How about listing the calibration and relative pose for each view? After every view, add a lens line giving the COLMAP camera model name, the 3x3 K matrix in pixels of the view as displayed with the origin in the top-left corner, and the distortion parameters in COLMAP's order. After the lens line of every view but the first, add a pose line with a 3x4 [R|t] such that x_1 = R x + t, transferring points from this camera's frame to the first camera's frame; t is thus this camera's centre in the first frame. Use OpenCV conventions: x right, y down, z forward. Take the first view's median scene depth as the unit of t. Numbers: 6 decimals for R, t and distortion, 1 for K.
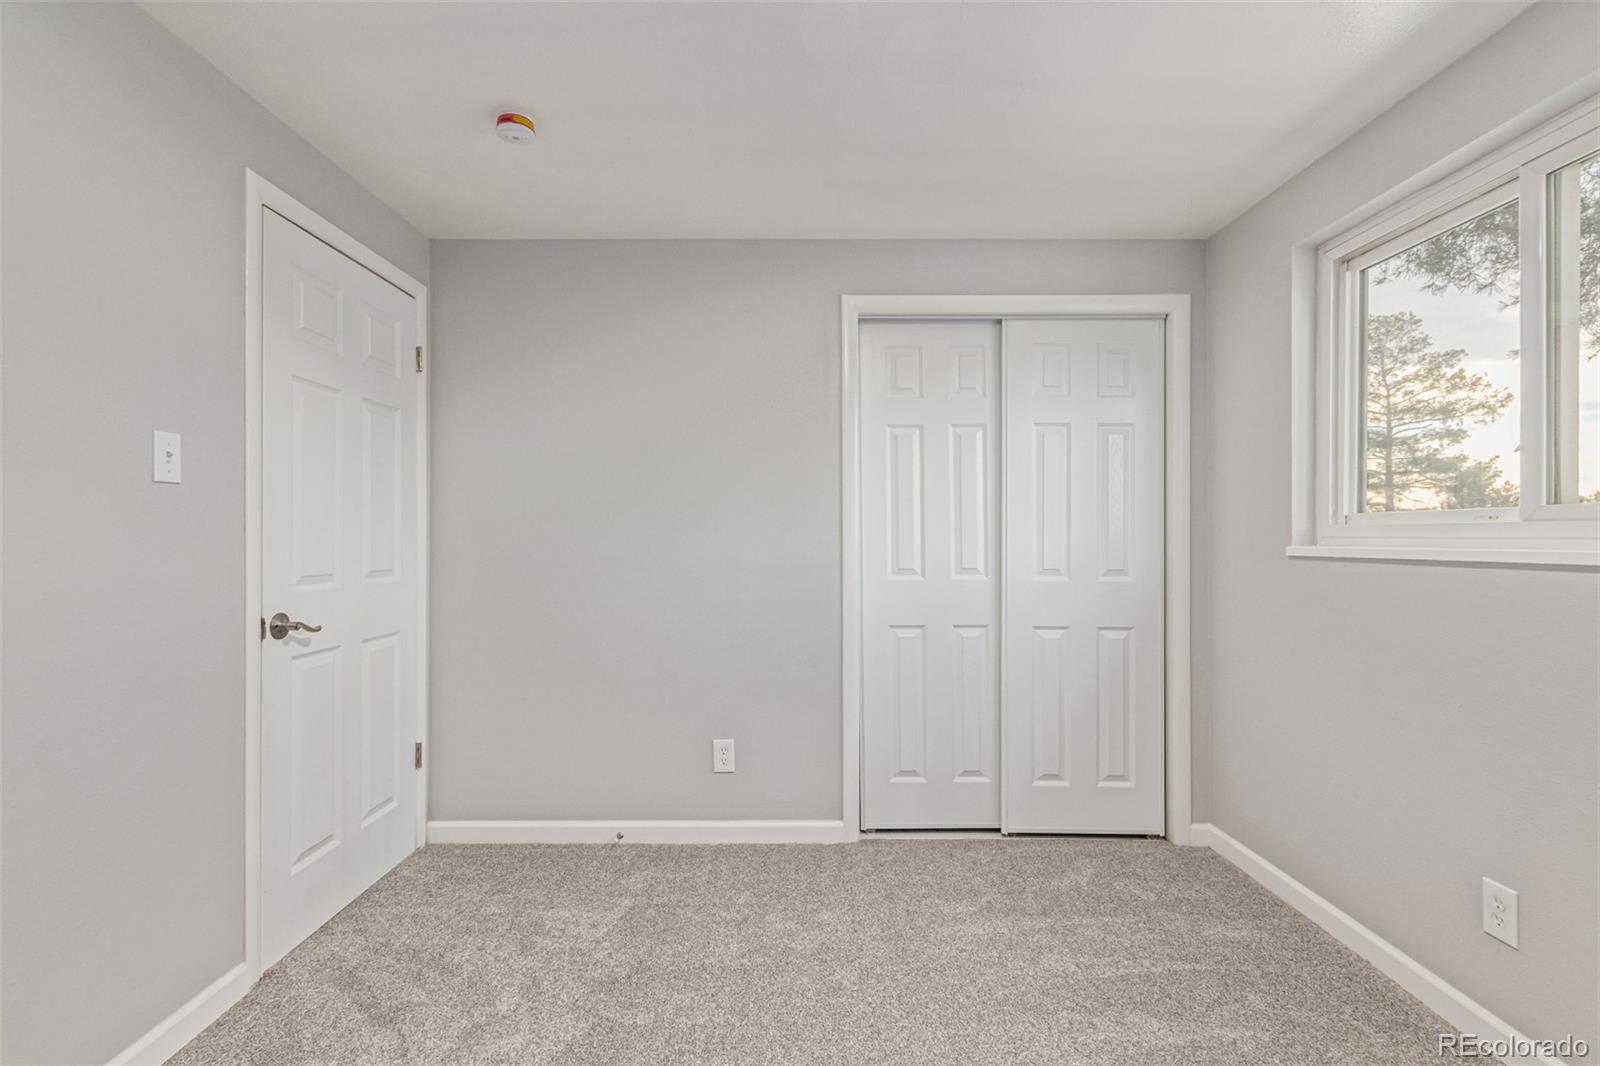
lens RADIAL K [[739.0, 0, 791.0], [0, 739.0, 533.3], [0, 0, 1]] dist [-0.000251, -0.000338]
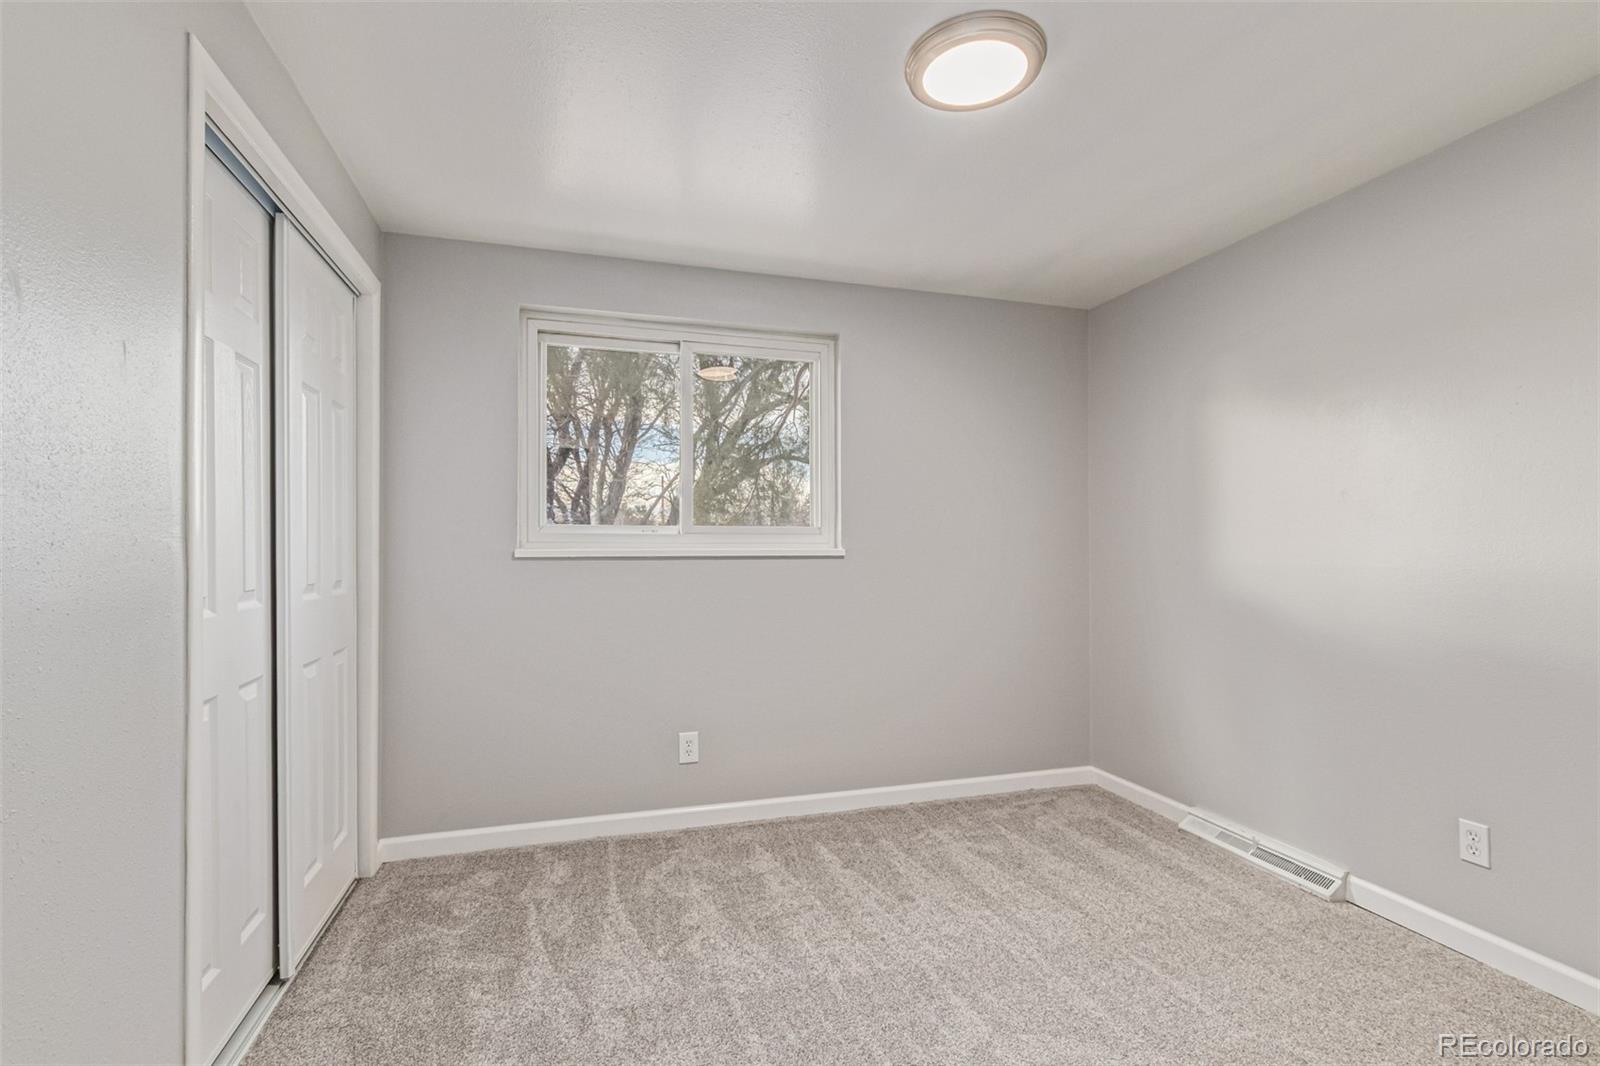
lens RADIAL K [[739.0, 0, 791.0], [0, 739.0, 533.3], [0, 0, 1]] dist [-0.000251, -0.000338]
pose [[-0.303502, 0.011659, 0.952759, -0.682434], [-0.007685, 0.999863, -0.014683, 0.006430], [-0.952800, -0.011778, -0.303371, 1.043744]]
